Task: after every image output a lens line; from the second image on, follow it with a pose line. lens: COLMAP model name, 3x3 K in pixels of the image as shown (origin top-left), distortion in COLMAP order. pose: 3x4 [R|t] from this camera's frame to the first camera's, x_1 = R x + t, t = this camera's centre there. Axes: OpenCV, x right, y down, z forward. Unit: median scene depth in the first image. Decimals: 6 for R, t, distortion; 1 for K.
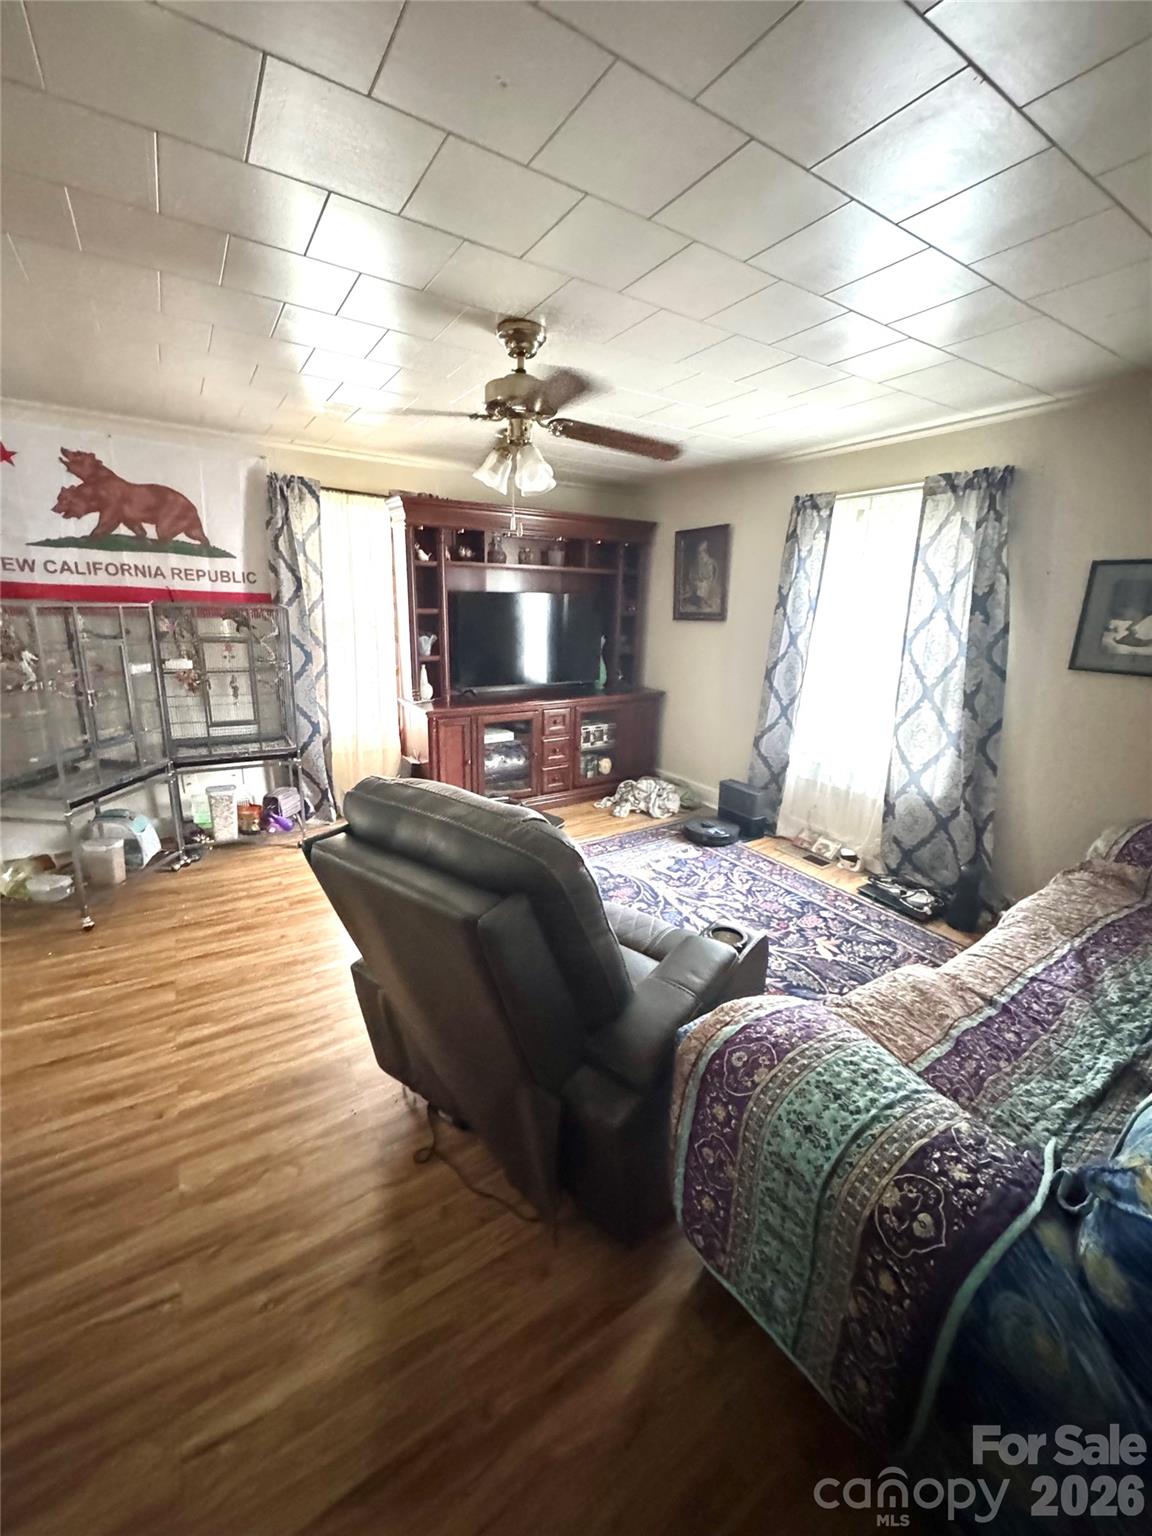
lens RADIAL K [[612.9, 0, 571.6], [0, 612.9, 763.1], [0, 0, 1]] dist [-0.007595, 0.000471]
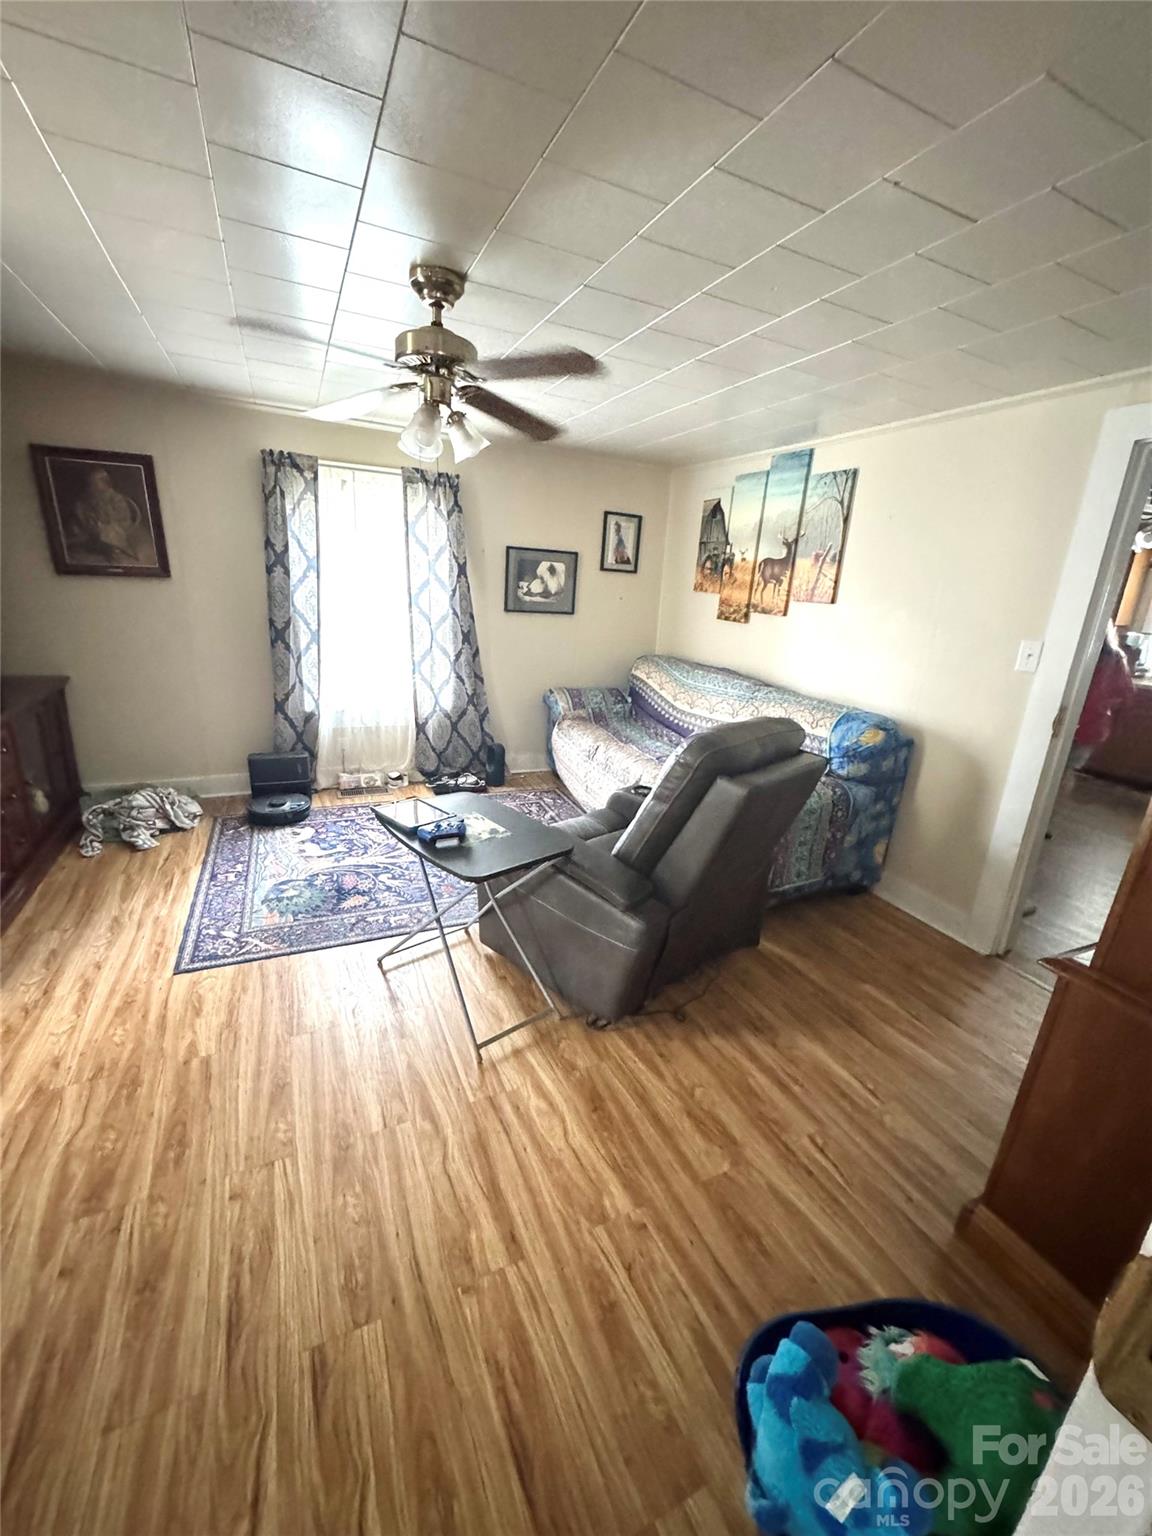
lens RADIAL K [[612.9, 0, 573.2], [0, 612.9, 770.5], [0, 0, 1]] dist [-0.007595, 0.000471]
pose [[0.136182, -0.311409, 0.940467, -0.666293], [0.195685, 0.939063, 0.282608, -0.140942], [-0.971165, 0.145549, 0.188822, 0.435538]]
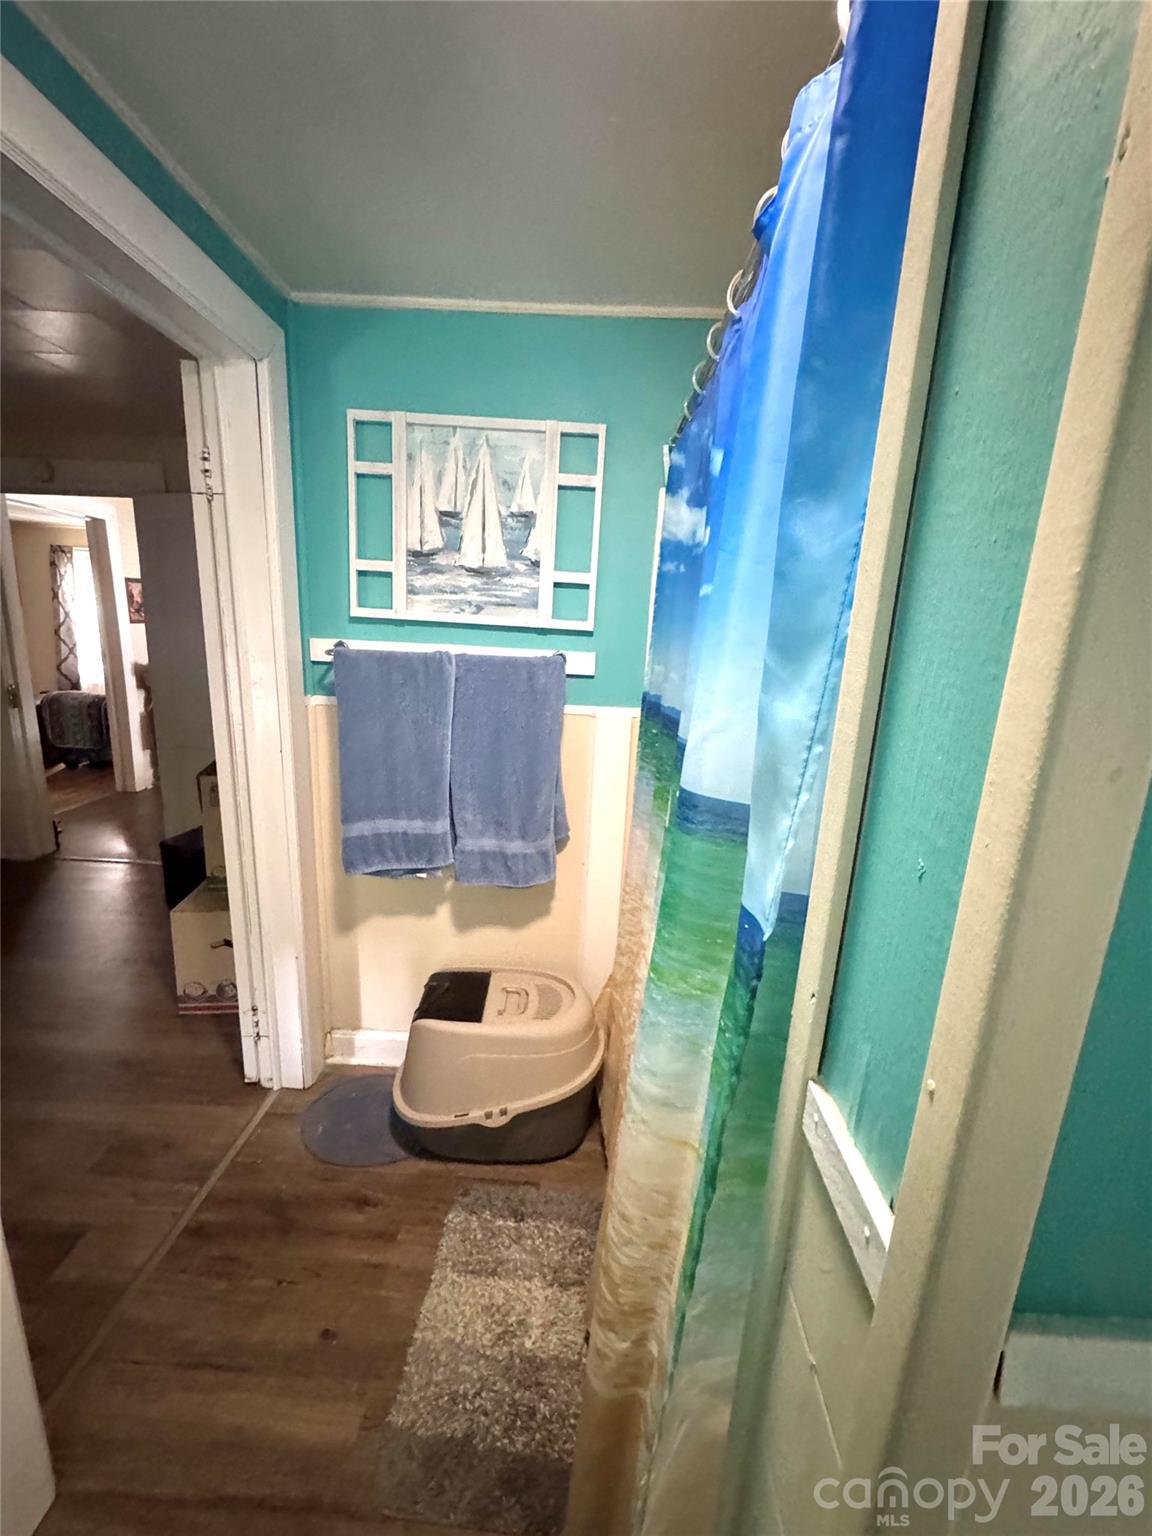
lens RADIAL K [[612.9, 0, 572.4], [0, 612.9, 770.6], [0, 0, 1]] dist [-0.007595, 0.000471]
pose [[0.552517, -0.186902, 0.812276, -0.485192], [0.171332, 0.979191, 0.108767, 0.401171], [-0.815702, 0.079073, 0.573042, -1.599838]]
